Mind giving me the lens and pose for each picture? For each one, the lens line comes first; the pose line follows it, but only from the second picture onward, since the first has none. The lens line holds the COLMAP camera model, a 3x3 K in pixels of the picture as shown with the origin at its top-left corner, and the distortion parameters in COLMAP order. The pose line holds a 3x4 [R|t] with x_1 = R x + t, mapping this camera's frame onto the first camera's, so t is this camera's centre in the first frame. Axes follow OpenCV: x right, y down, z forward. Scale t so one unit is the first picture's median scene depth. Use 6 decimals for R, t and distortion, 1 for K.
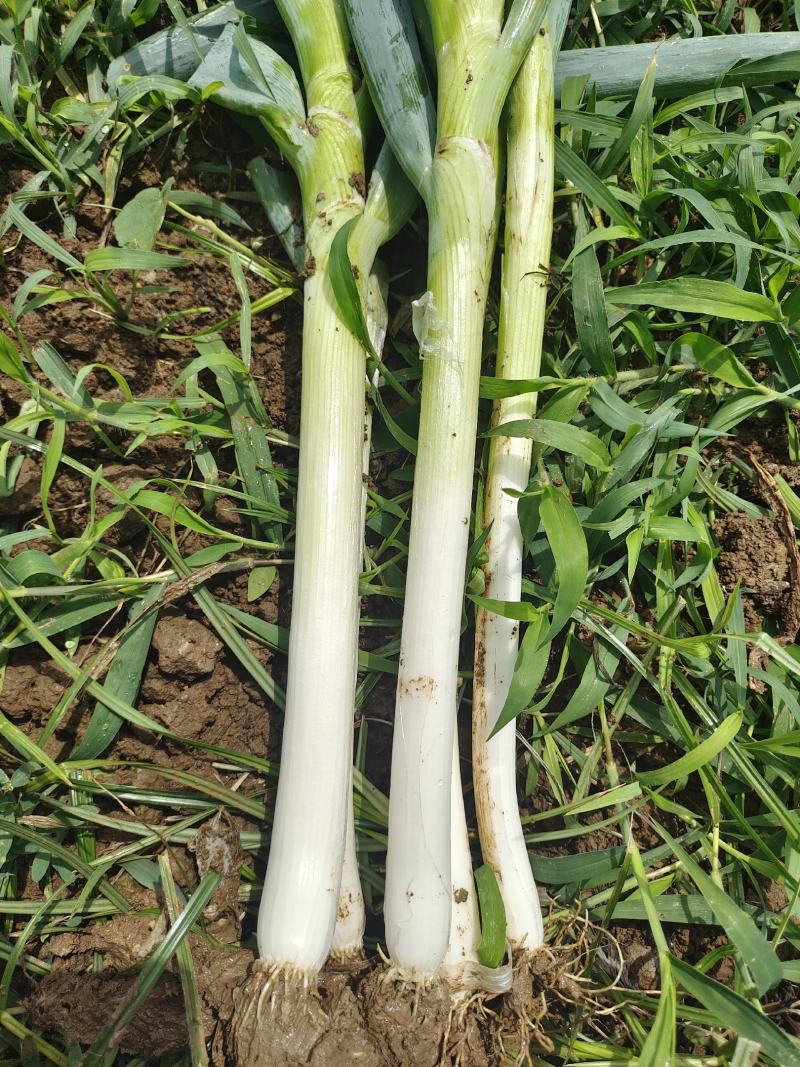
lens RADIAL K [[752.6, 0, 400.0], [0, 752.6, 533.5], [0, 0, 1]] dist [0.047982, -0.063074]
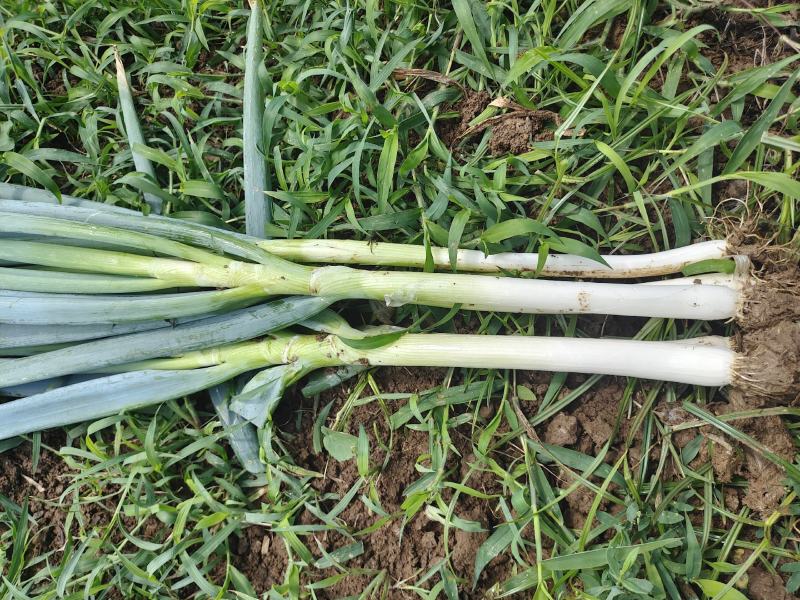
lens RADIAL K [[564.3, 0, 399.3], [0, 564.3, 322.8], [0, 0, 1]] dist [0.047982, -0.063074]
pose [[0.017748, -0.996794, 0.078016, -0.133371], [0.992321, 0.008007, -0.123432, -0.078603], [0.122411, 0.079608, 0.989282, -0.451191]]
